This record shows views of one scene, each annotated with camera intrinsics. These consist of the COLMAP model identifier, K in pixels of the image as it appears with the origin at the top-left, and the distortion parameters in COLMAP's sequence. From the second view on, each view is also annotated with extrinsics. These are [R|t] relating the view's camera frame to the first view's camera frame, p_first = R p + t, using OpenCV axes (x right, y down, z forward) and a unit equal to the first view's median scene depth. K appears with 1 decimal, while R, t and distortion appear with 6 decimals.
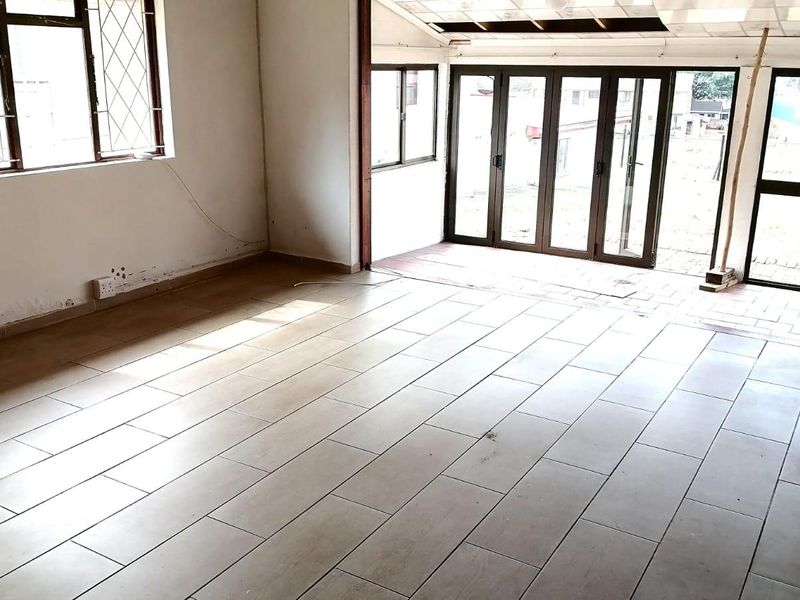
lens RADIAL K [[795.5, 0, 400.0], [0, 795.5, 300.0], [0, 0, 1]] dist [0.069681, -0.136846]
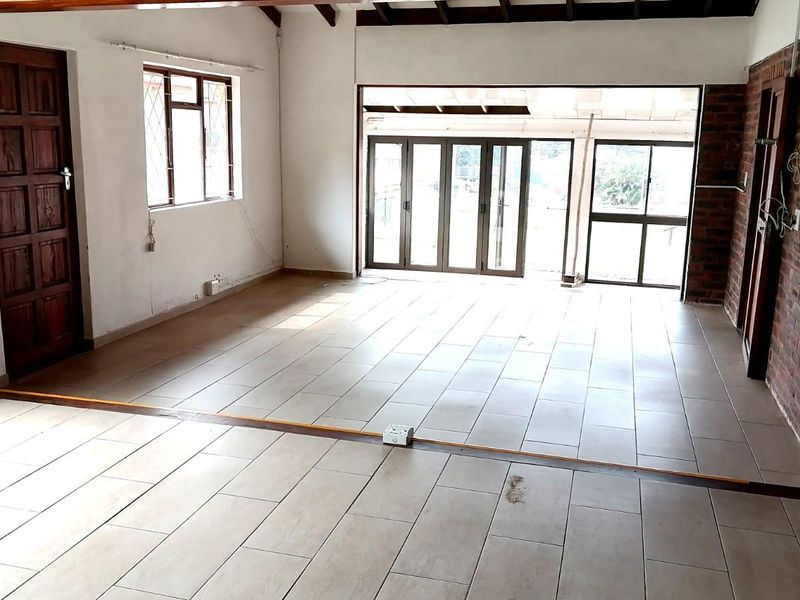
lens RADIAL K [[795.5, 0, 400.0], [0, 795.5, 300.0], [0, 0, 1]] dist [0.069681, -0.136846]
pose [[0.961154, -0.049582, 0.271524, -0.308288], [0.071208, 0.994976, -0.070376, 0.092783], [-0.266670, 0.086977, 0.959855, -0.324305]]
